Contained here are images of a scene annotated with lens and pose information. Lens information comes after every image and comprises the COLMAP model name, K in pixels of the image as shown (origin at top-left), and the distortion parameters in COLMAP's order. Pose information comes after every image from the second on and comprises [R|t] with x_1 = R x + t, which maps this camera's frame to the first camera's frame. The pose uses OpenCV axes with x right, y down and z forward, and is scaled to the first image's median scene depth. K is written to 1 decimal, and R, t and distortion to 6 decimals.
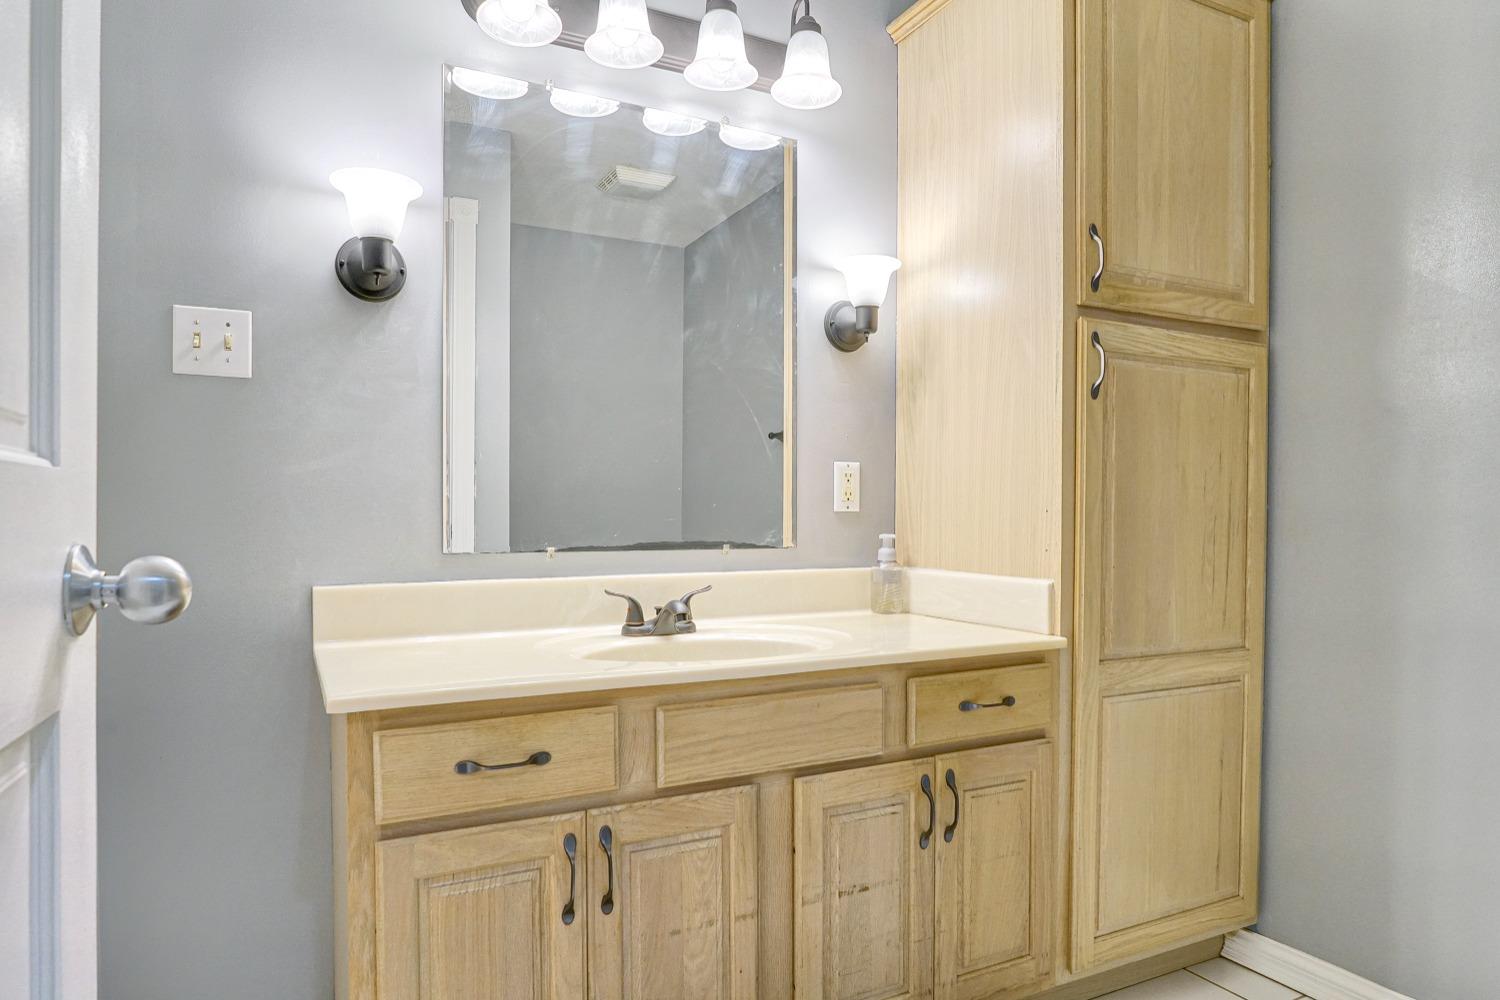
lens RADIAL K [[925.1, 0, 753.6], [0, 925.1, 513.5], [0, 0, 1]] dist [-0.003734, -0.000002]
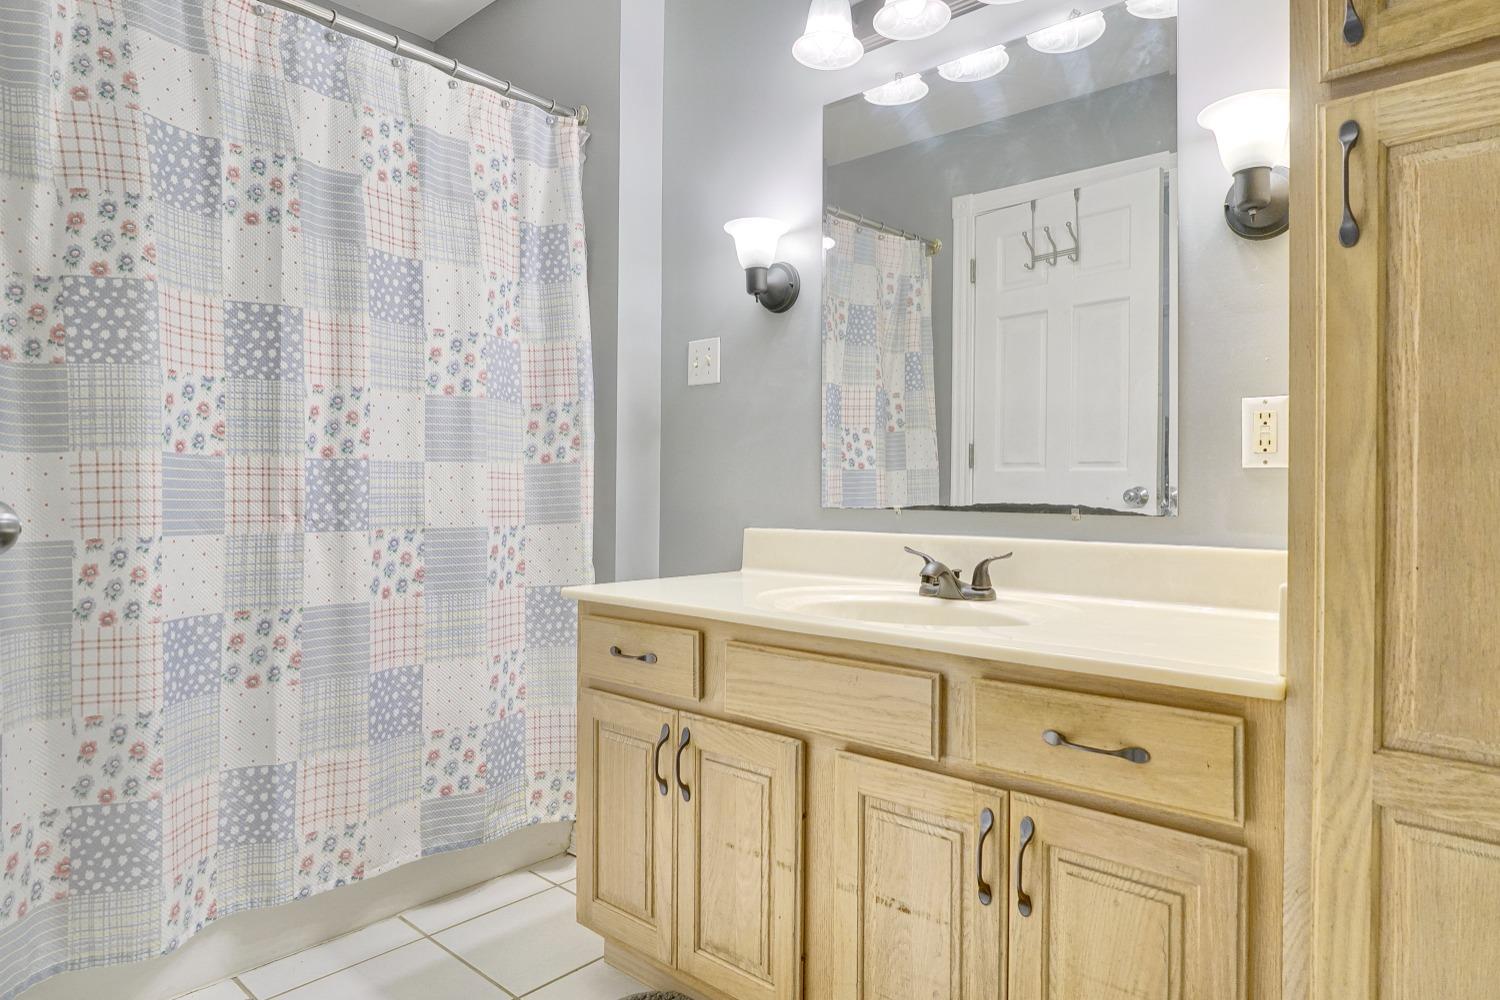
lens RADIAL K [[895.6, 0, 747.6], [0, 895.6, 476.1], [0, 0, 1]] dist [-0.002170, 0.000103]
pose [[0.348940, -0.007823, -0.937112, 0.757363], [-0.002781, 0.999952, -0.009383, 0.014360], [0.937141, 0.005880, 0.348902, 0.517194]]
